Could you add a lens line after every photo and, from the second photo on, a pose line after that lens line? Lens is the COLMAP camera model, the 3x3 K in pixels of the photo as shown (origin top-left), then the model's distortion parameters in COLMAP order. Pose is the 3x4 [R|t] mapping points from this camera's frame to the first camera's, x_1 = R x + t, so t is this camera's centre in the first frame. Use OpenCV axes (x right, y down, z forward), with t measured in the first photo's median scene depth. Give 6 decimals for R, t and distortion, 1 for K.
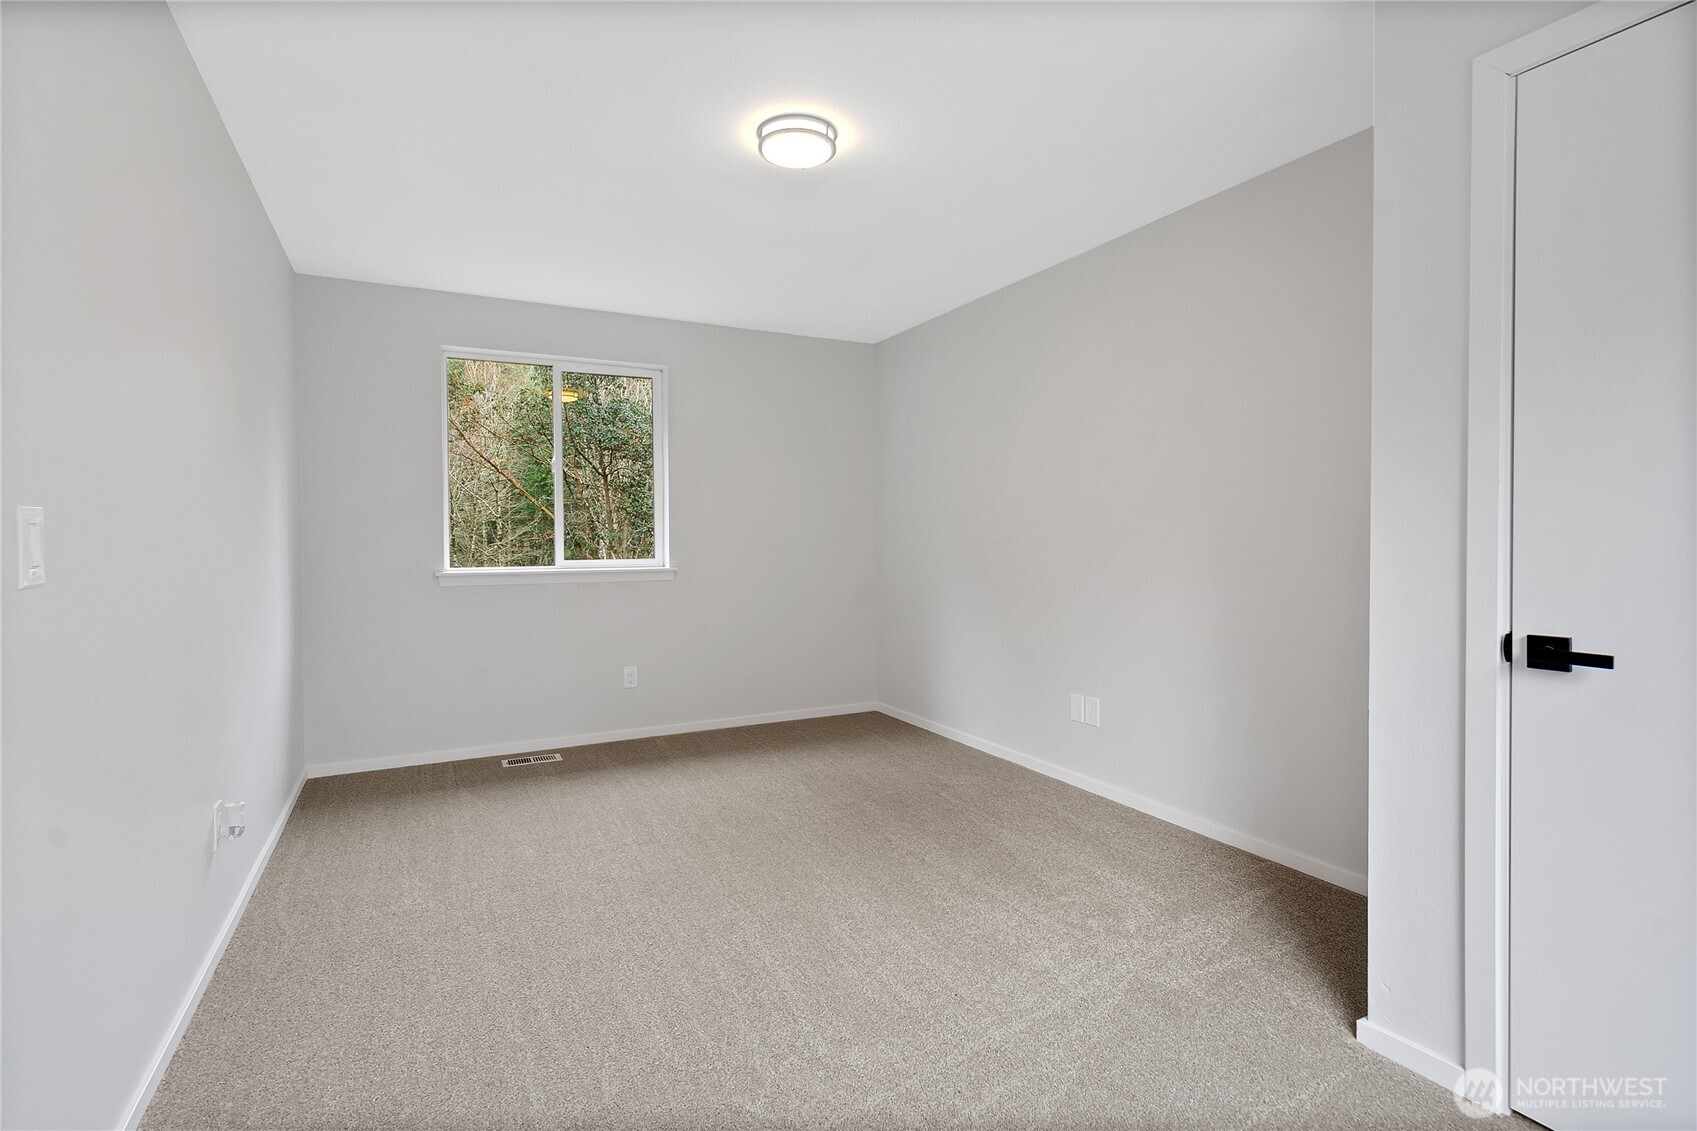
lens RADIAL K [[839.4, 0, 843.2], [0, 839.4, 563.0], [0, 0, 1]] dist [0.010480, -0.002972]
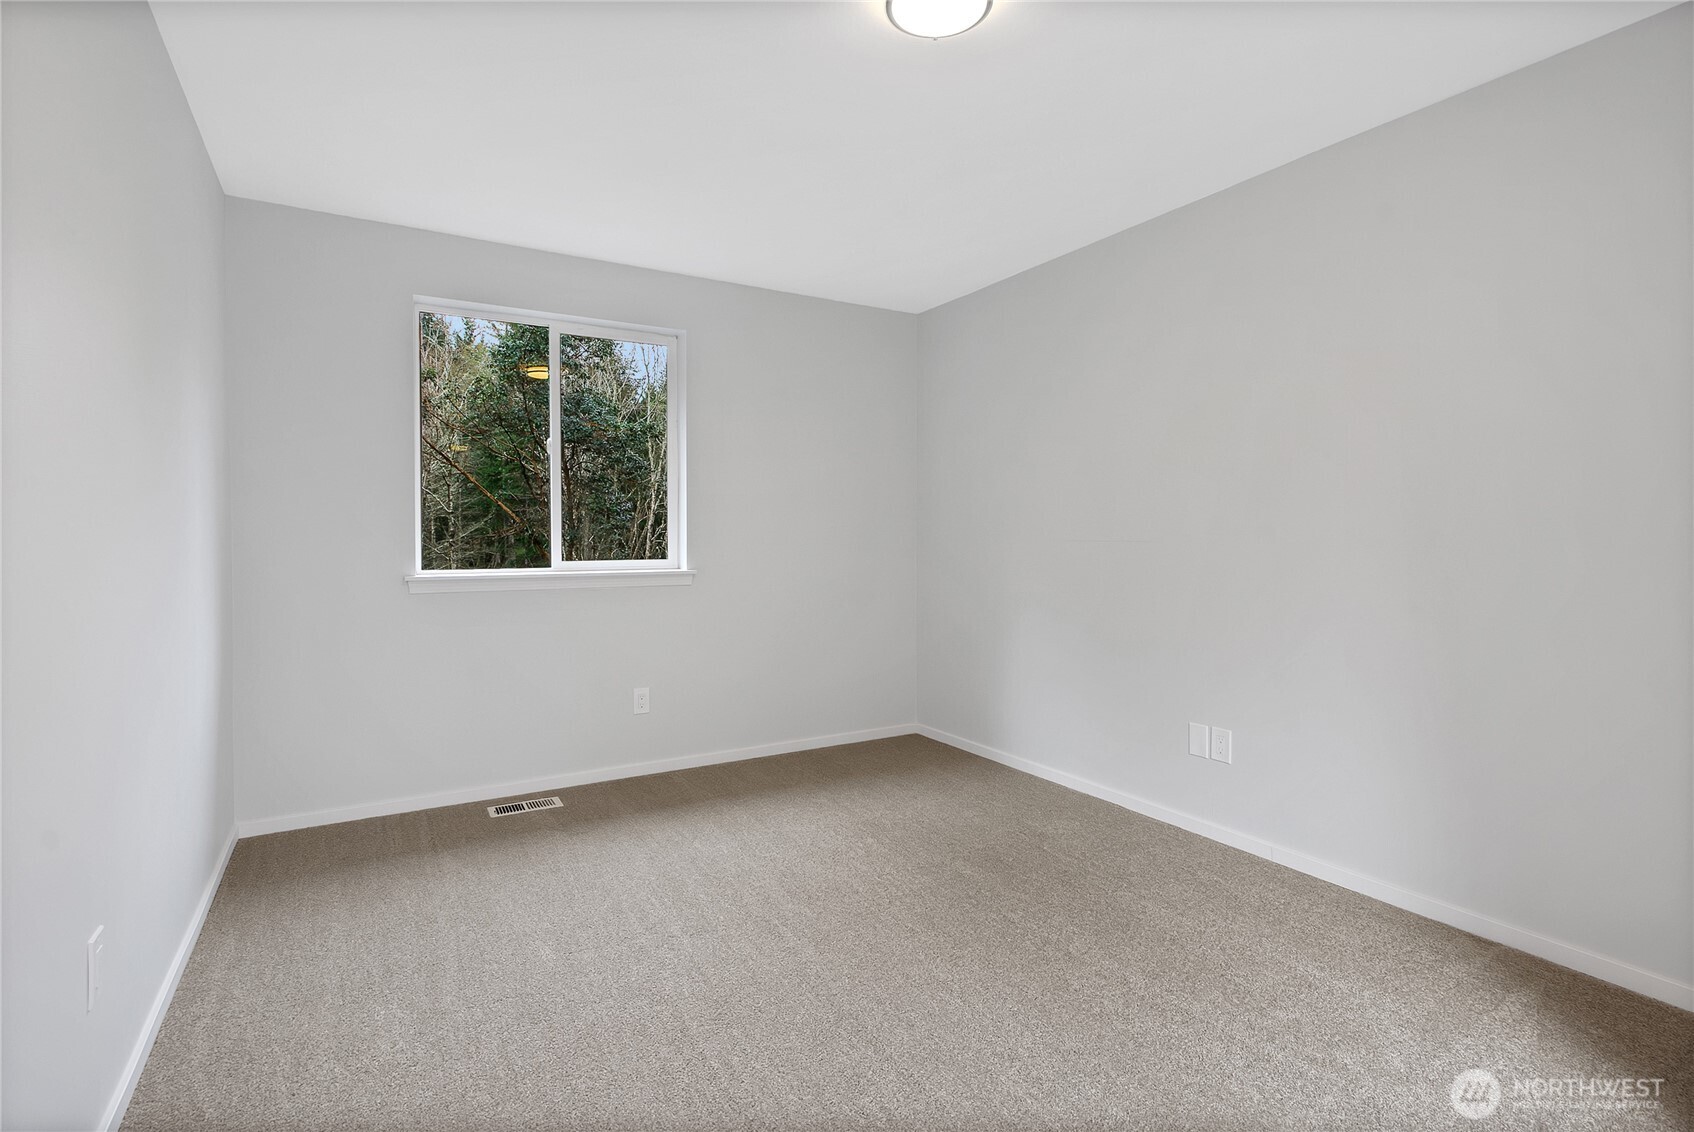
lens RADIAL K [[838.0, 0, 849.8], [0, 838.0, 559.7], [0, 0, 1]] dist [0.010480, -0.002972]
pose [[0.998139, 0.002223, 0.060944, -0.122606], [-0.002118, 0.999996, -0.001800, -0.004797], [-0.060947, 0.001667, 0.998140, 0.193145]]
